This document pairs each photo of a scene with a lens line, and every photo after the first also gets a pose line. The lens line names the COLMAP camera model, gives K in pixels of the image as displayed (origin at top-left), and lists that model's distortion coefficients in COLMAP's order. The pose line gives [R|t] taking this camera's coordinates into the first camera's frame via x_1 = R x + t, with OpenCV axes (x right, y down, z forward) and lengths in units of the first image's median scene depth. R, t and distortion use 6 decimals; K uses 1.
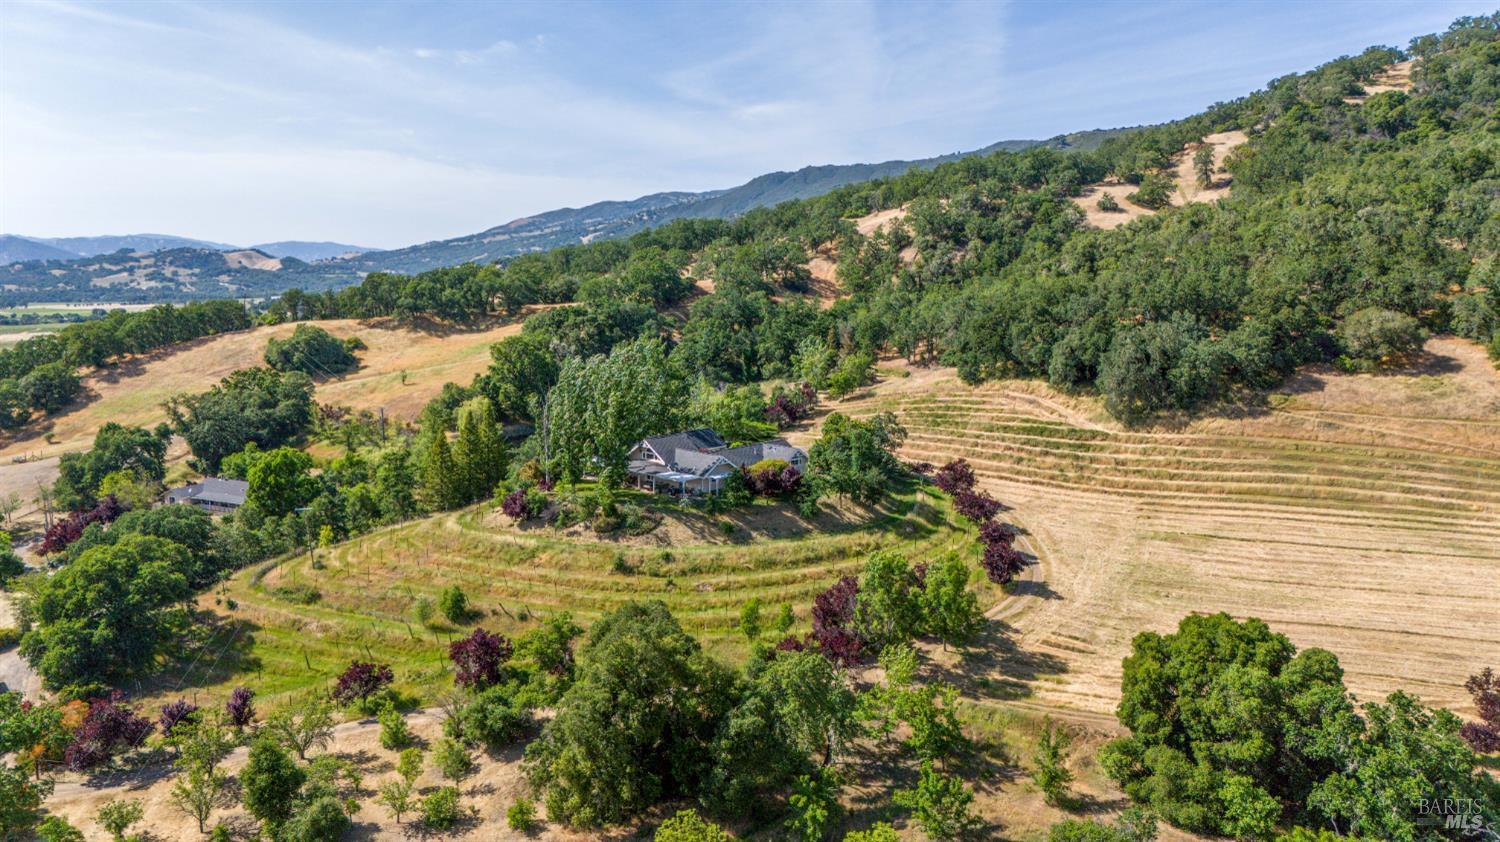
lens RADIAL K [[1087.4, 0, 739.6], [0, 1087.4, 426.0], [0, 0, 1]] dist [0.054516, -0.058440]
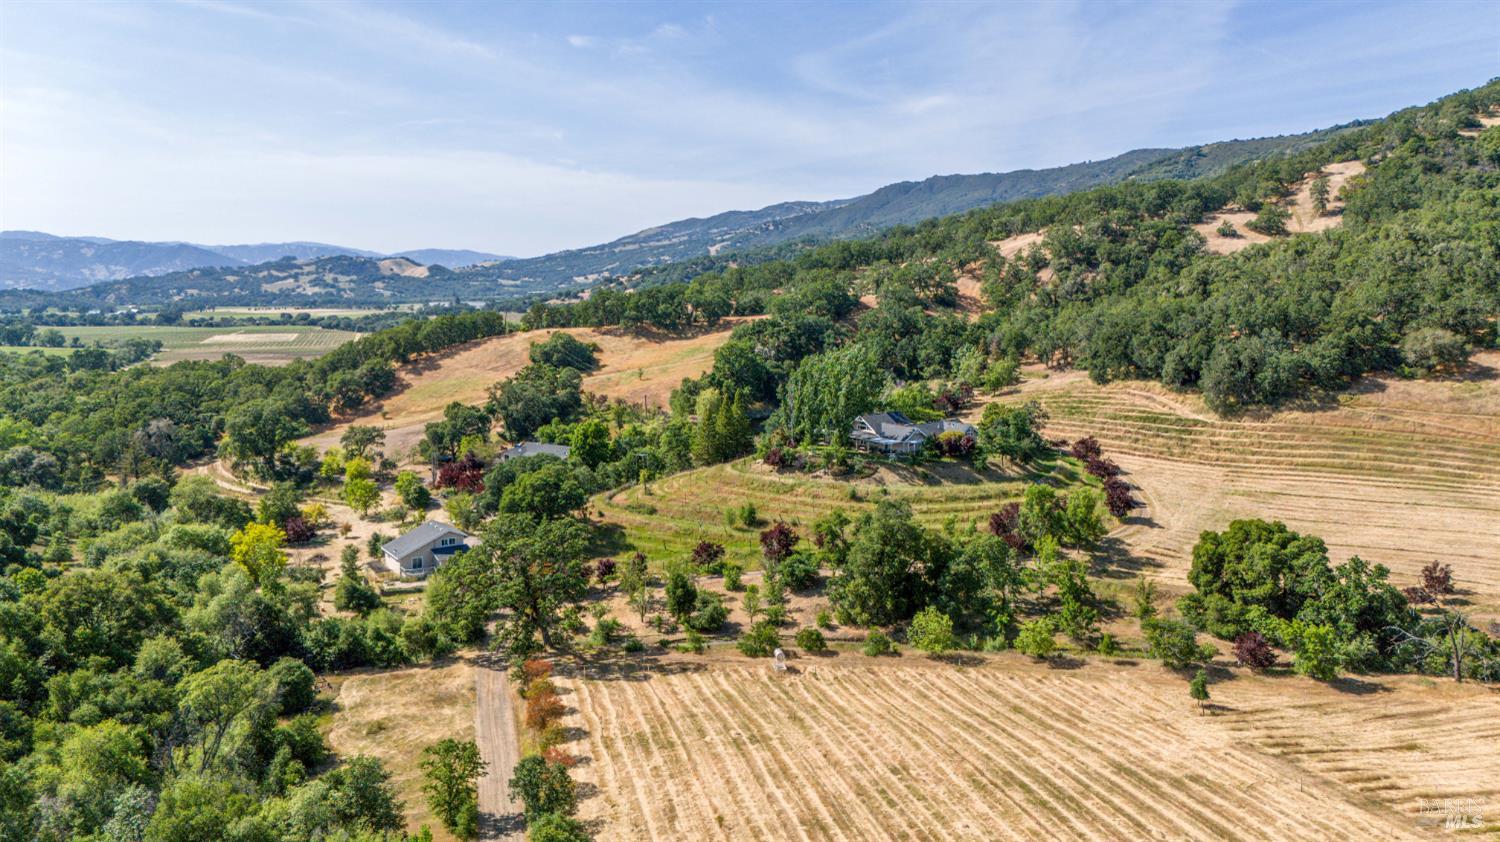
lens RADIAL K [[1087.4, 0, 748.5], [0, 1087.4, 412.6], [0, 0, 1]] dist [0.054516, -0.058440]
pose [[0.994658, 0.018583, -0.101539, -0.067339], [-0.020580, 0.999614, -0.018656, 0.028767], [0.101153, 0.020646, 0.994657, -0.322358]]
